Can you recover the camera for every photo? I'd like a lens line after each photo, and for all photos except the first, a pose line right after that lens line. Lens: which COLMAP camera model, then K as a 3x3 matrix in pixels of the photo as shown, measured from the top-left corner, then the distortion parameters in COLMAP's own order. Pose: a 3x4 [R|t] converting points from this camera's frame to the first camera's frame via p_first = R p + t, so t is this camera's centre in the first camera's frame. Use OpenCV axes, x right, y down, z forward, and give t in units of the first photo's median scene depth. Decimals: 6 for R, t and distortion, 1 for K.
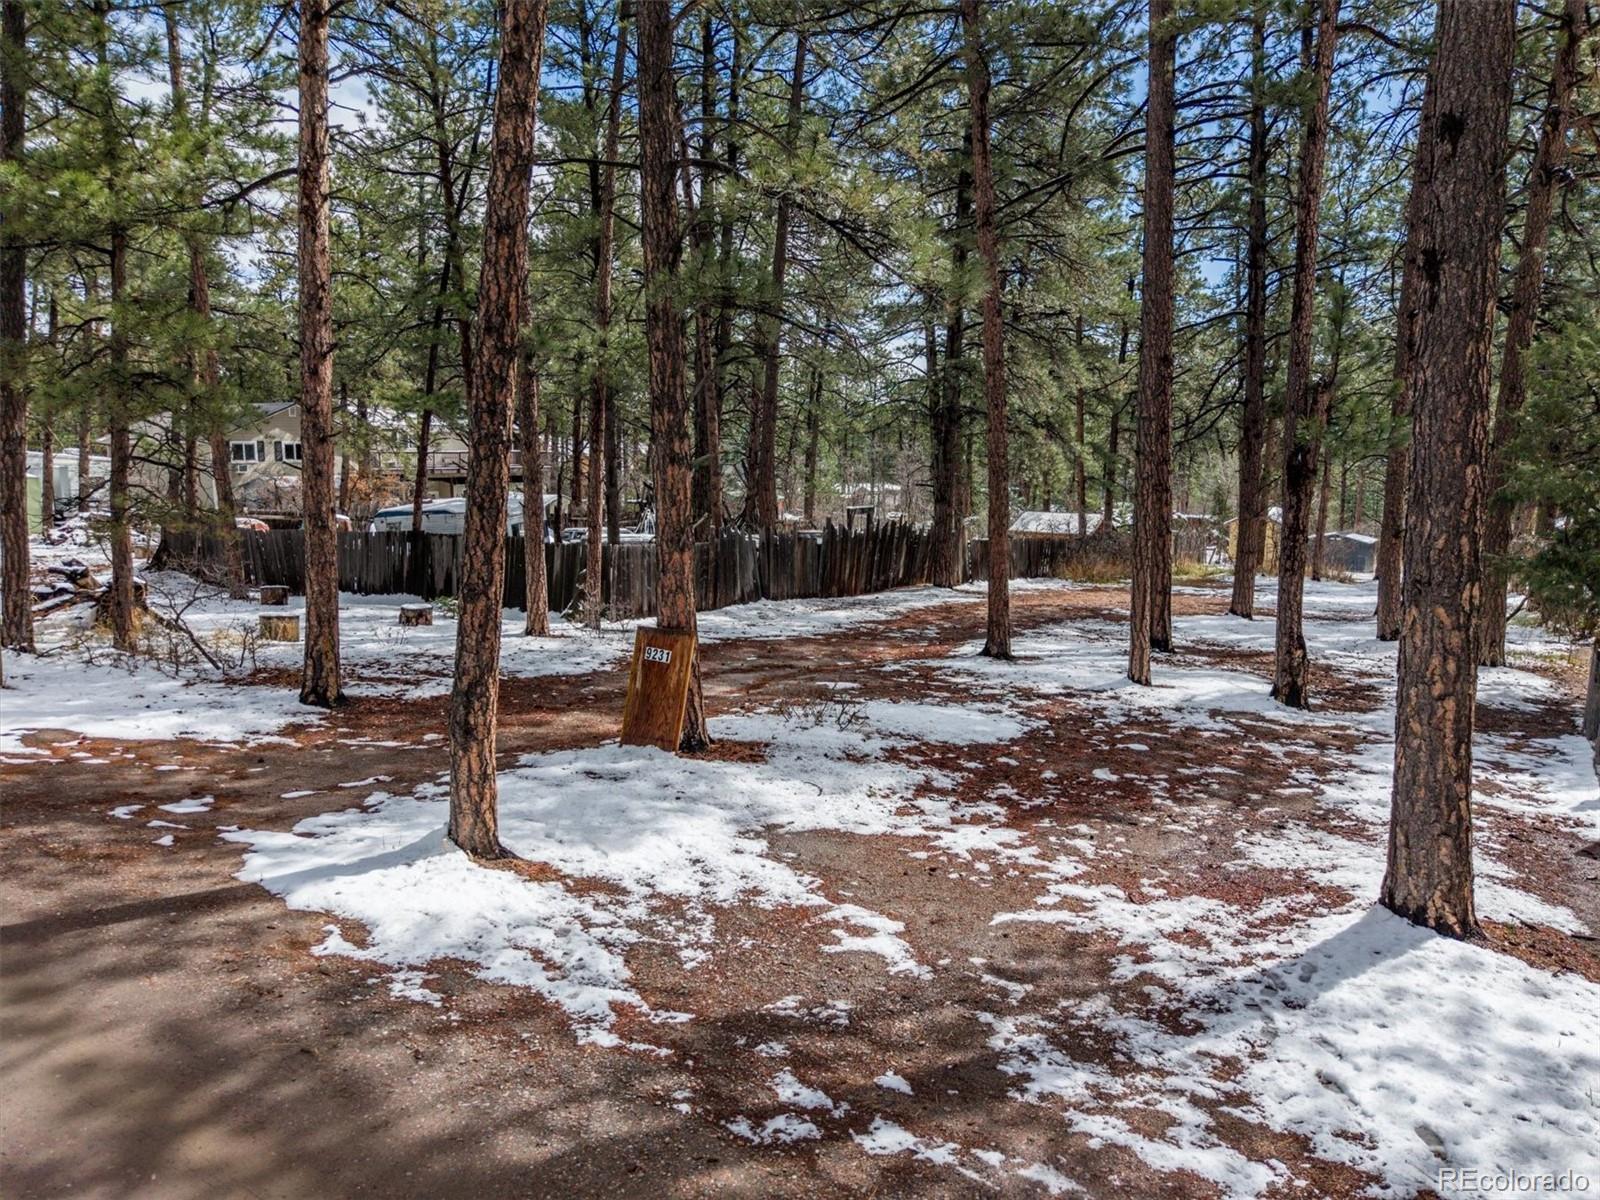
lens RADIAL K [[1066.0, 0, 800.0], [0, 1066.0, 600.0], [0, 0, 1]] dist [0.015697, -0.007741]
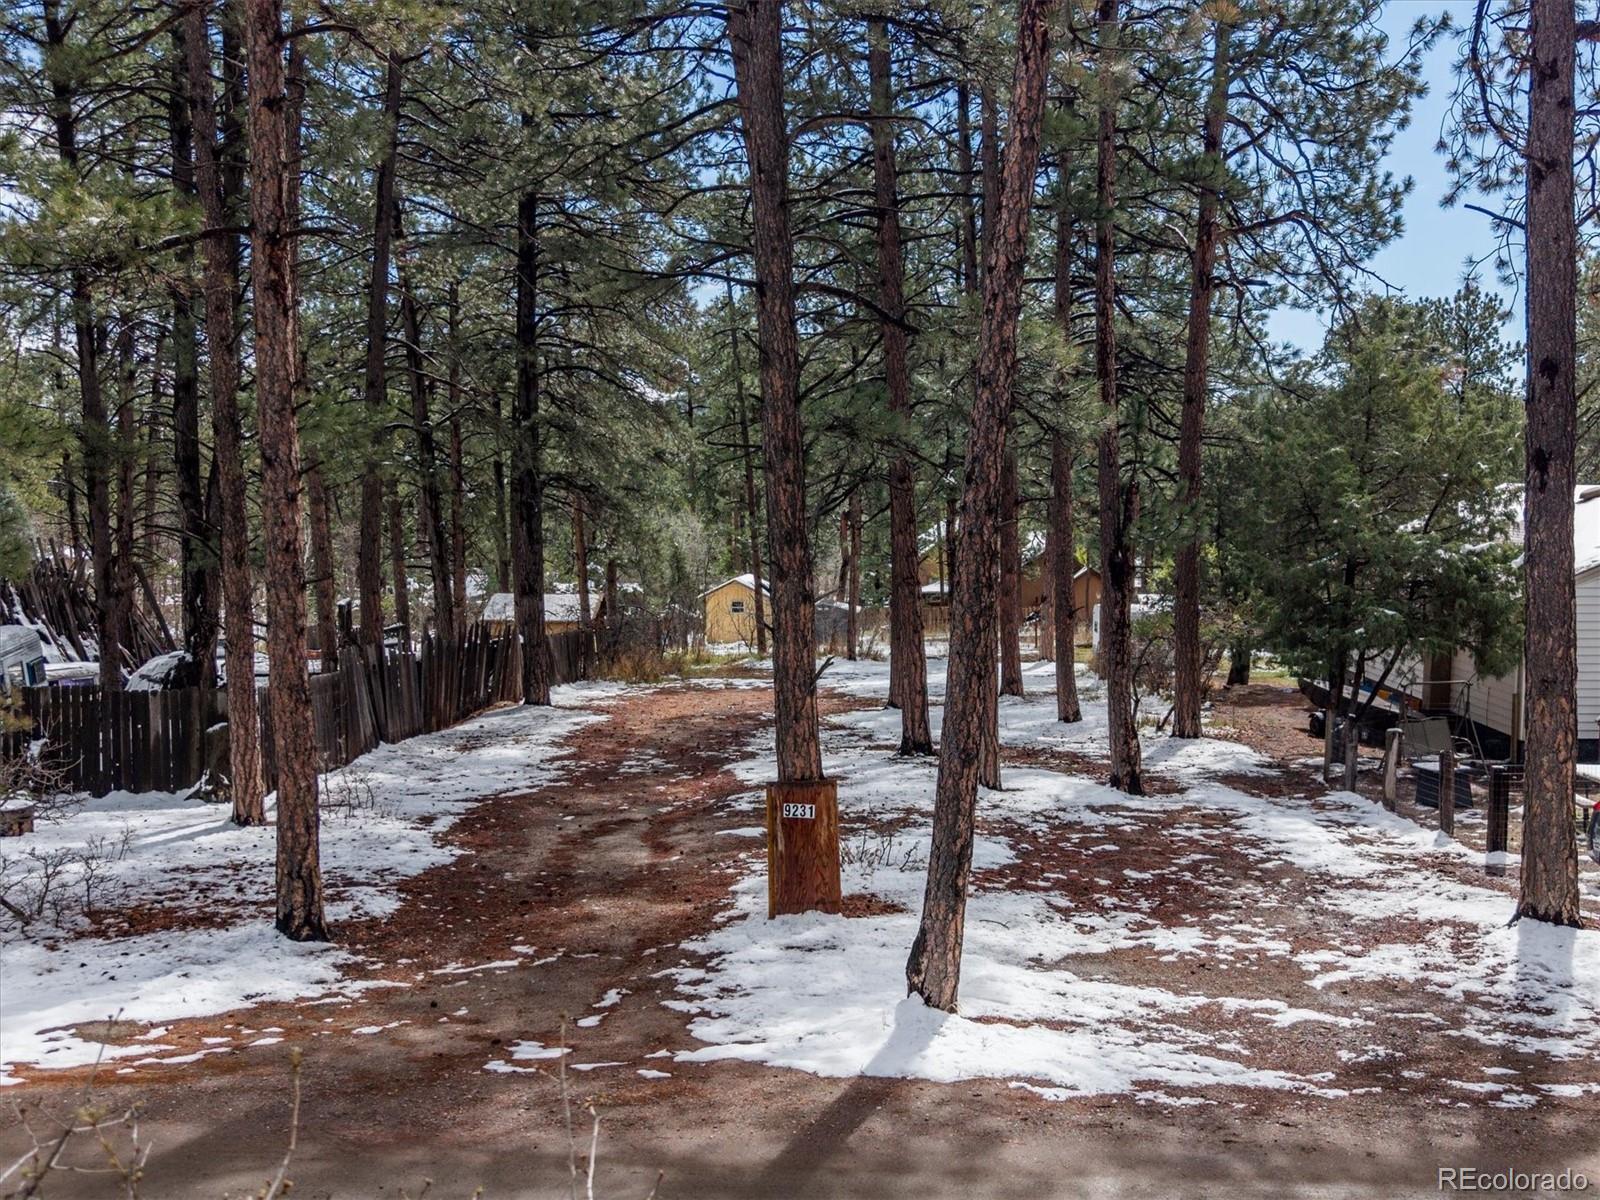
lens RADIAL K [[1511.8, 0, 844.3], [0, 1511.8, 645.0], [0, 0, 1]] dist [0.024849, -0.021829]
pose [[0.834886, -0.061362, 0.546992, -0.926855], [0.081057, 0.996638, -0.011915, -0.083399], [-0.544422, 0.054285, 0.837053, -0.127180]]
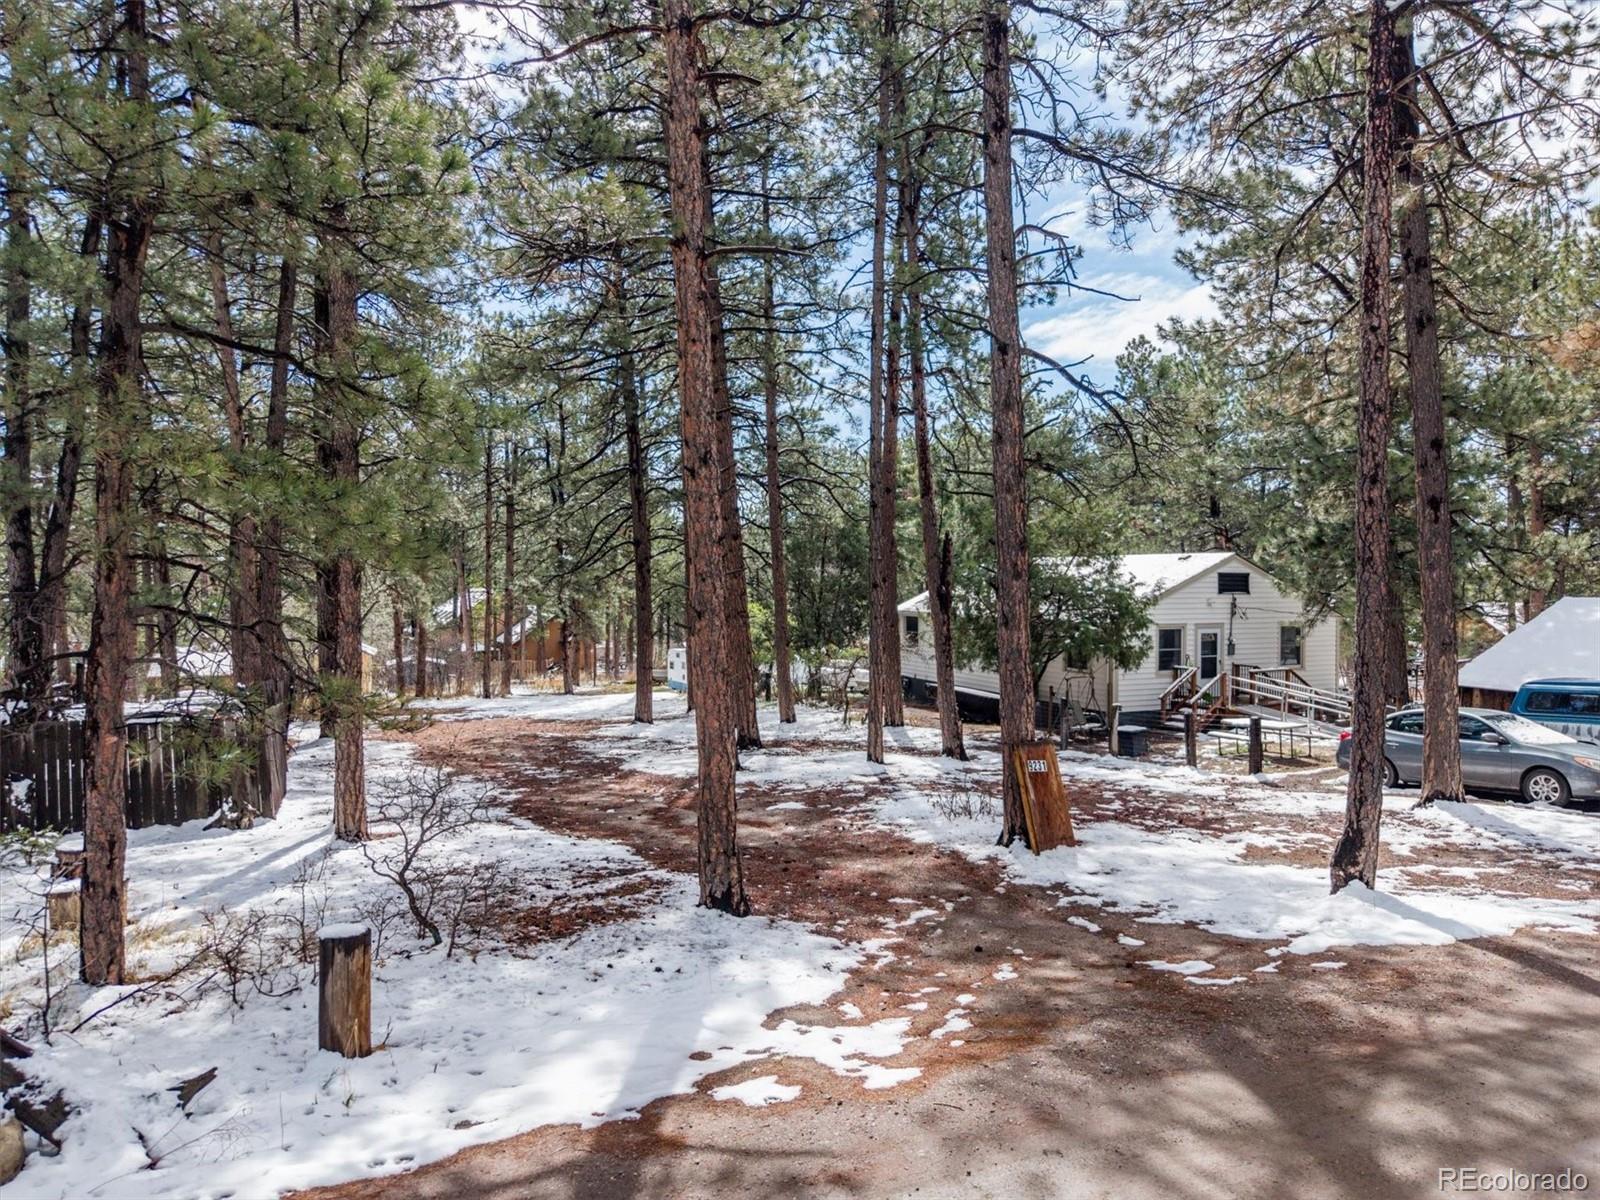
lens RADIAL K [[1066.0, 0, 800.0], [0, 1066.0, 600.0], [0, 0, 1]] dist [0.015697, -0.007741]
pose [[0.512178, -0.015814, 0.858734, -1.428329], [0.120078, 0.991329, -0.053362, -0.106833], [-0.850444, 0.130446, 0.509636, 0.713776]]
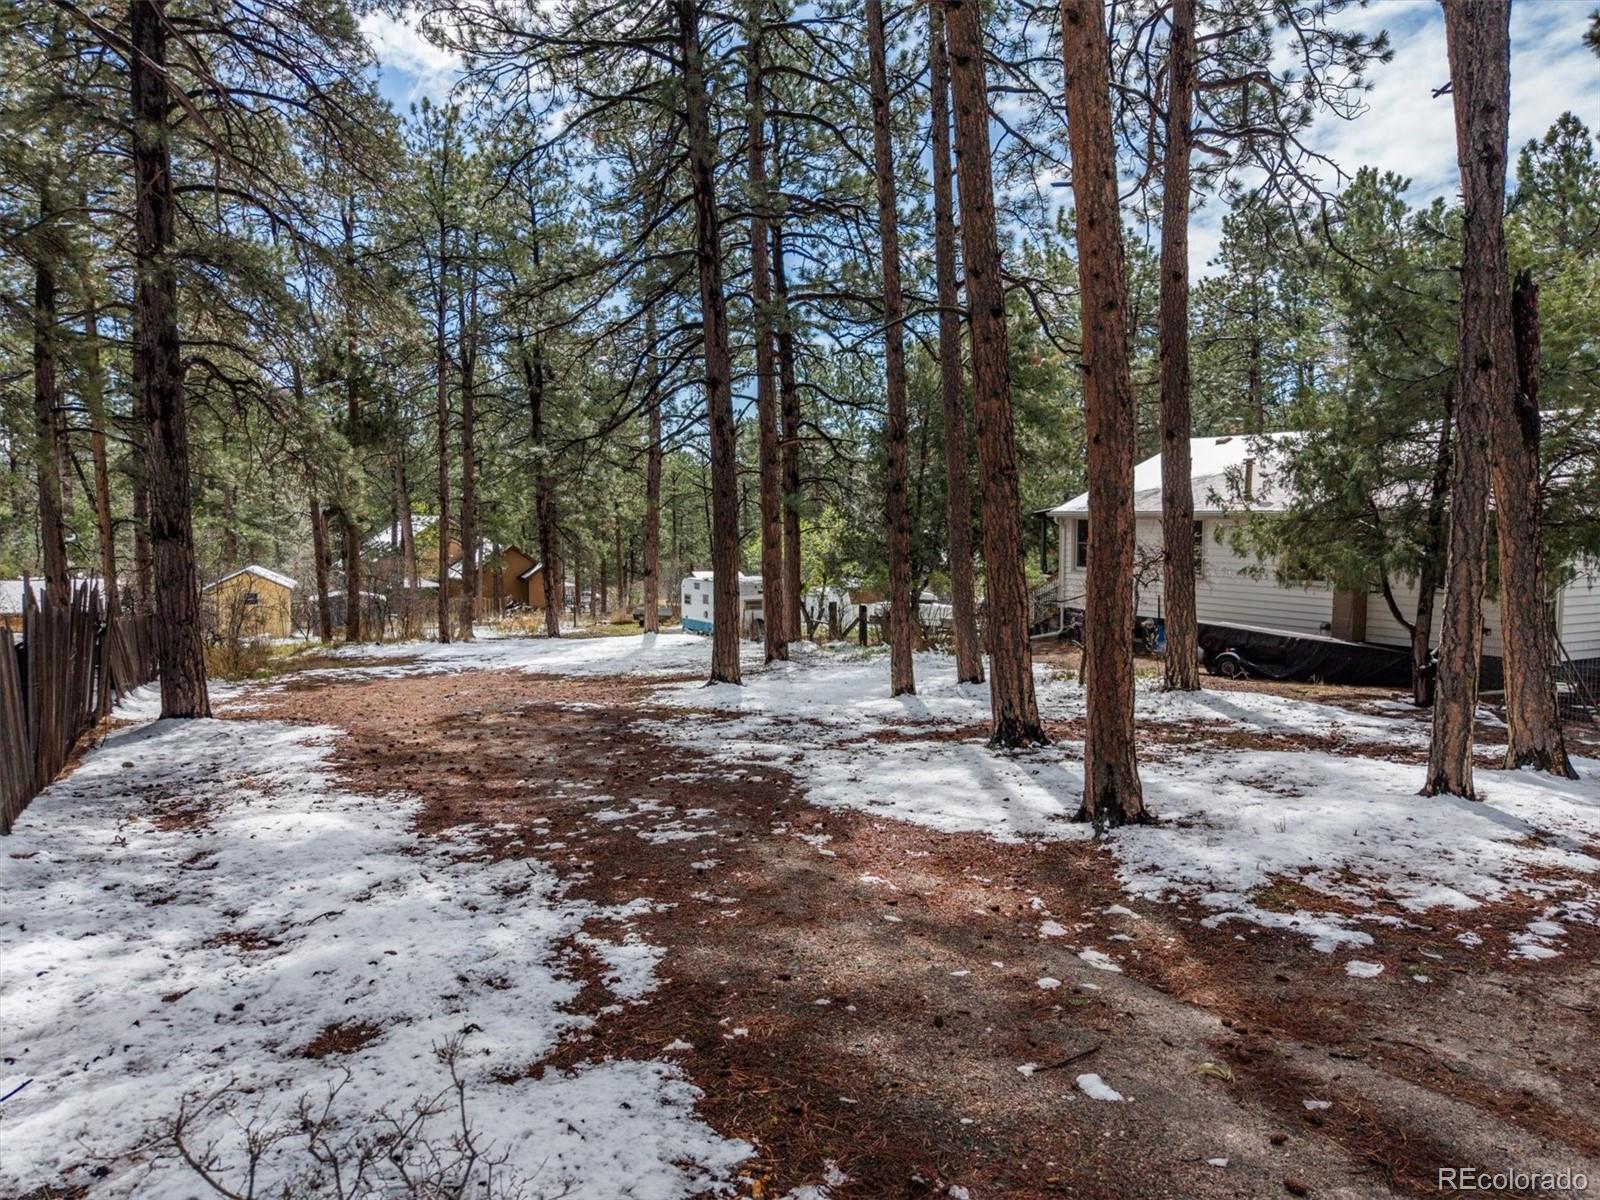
lens RADIAL K [[1070.9, 0, 800.0], [0, 1070.9, 600.0], [0, 0, 1]] dist [0.001041, 0.008286]
pose [[0.466180, -0.064211, 0.882357, -0.536669], [0.123287, 0.992346, 0.007079, -0.115841], [-0.876058, 0.105483, 0.470528, 1.785414]]
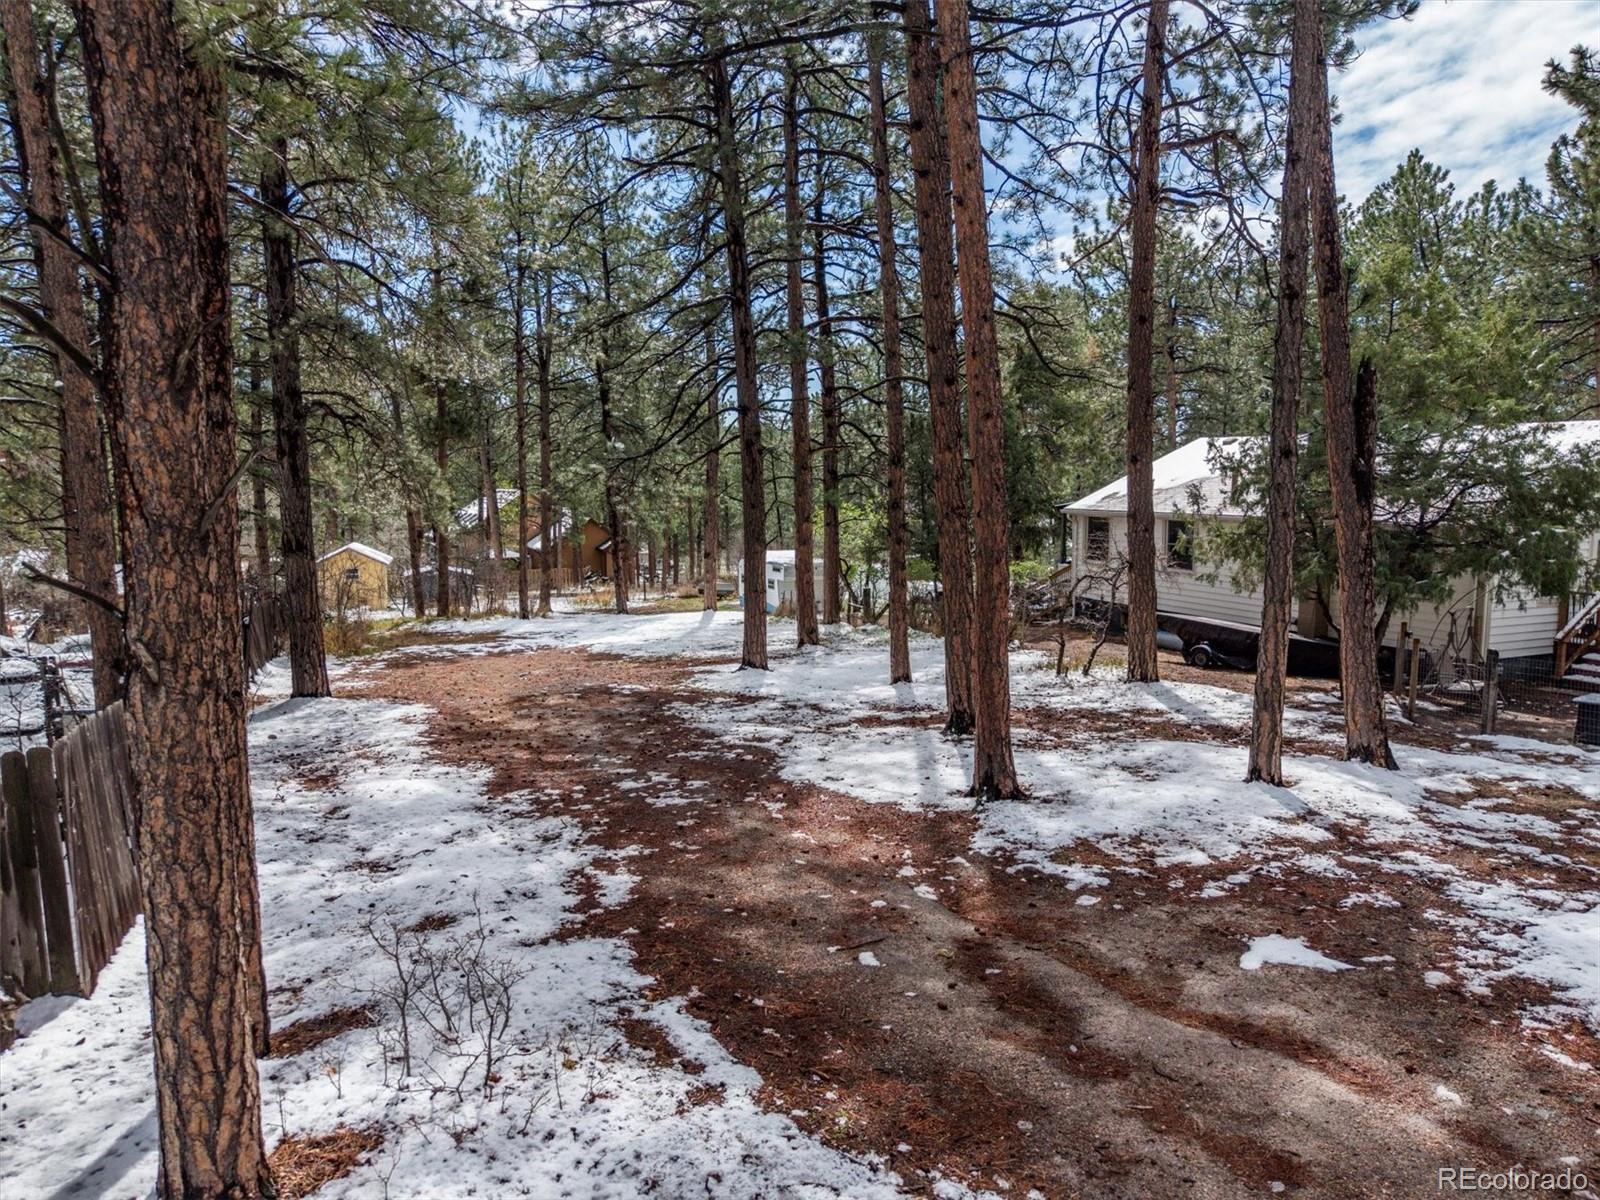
lens RADIAL K [[1066.0, 0, 800.0], [0, 1066.0, 600.0], [0, 0, 1]] dist [0.015697, -0.007741]
pose [[0.530123, -0.092734, 0.842835, -0.735311], [0.120482, 0.992154, 0.033383, -0.178052], [-0.839318, 0.083849, 0.537136, 1.522097]]
